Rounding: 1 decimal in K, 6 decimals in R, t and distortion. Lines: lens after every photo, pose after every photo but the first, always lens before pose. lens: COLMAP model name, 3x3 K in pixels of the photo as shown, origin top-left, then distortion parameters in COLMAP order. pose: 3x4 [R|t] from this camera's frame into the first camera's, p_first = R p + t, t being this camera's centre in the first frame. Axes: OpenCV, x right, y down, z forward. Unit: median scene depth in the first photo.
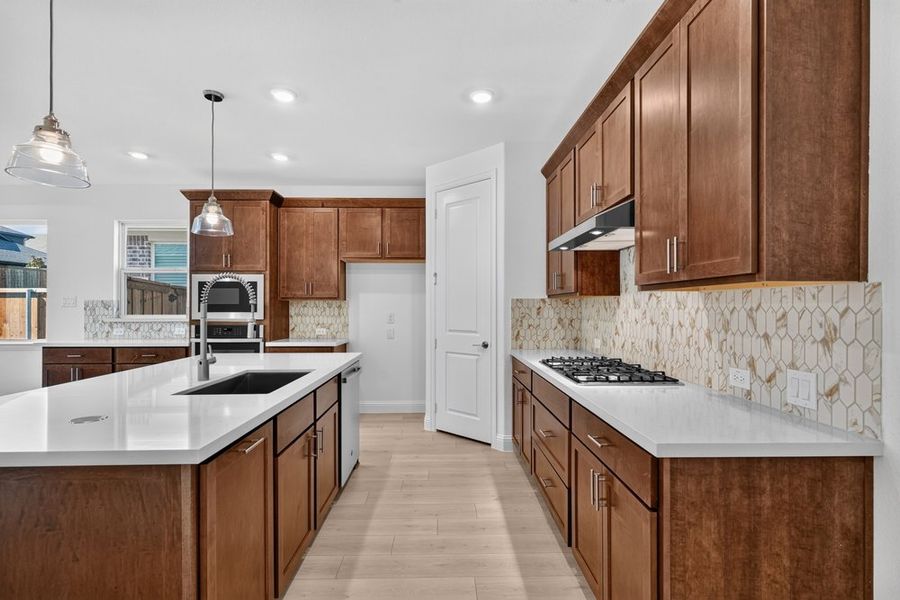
lens RADIAL K [[433.1, 0, 450.5], [0, 433.1, 306.1], [0, 0, 1]] dist [-0.001036, 0.000307]
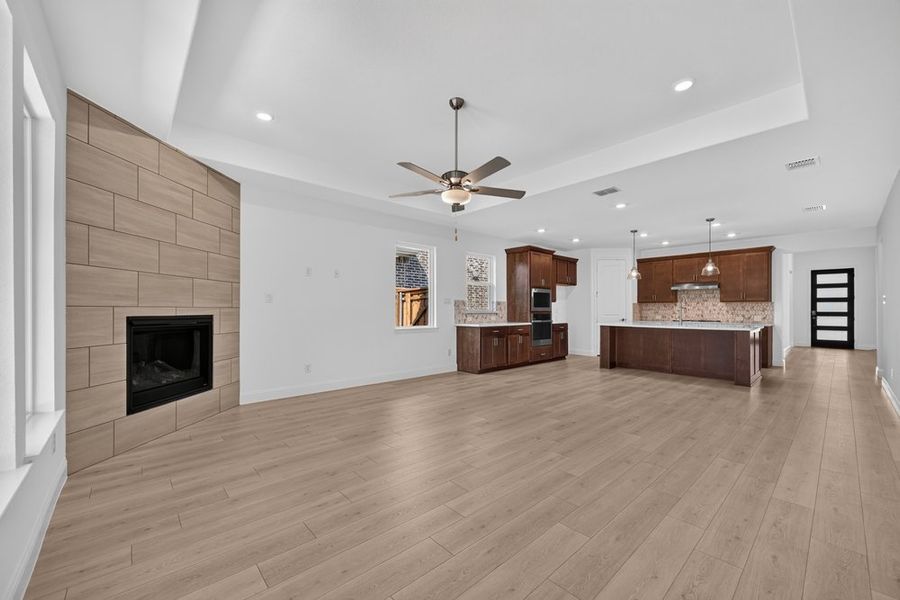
lens RADIAL K [[356.0, 0, 450.5], [0, 356.0, 308.8], [0, 0, 1]] dist [0.000405, 0.000383]
pose [[0.753368, 0.004427, 0.657585, -2.510415], [-0.003504, 0.999990, -0.002718, 0.033917], [-0.657590, -0.000257, 0.753376, 0.016022]]
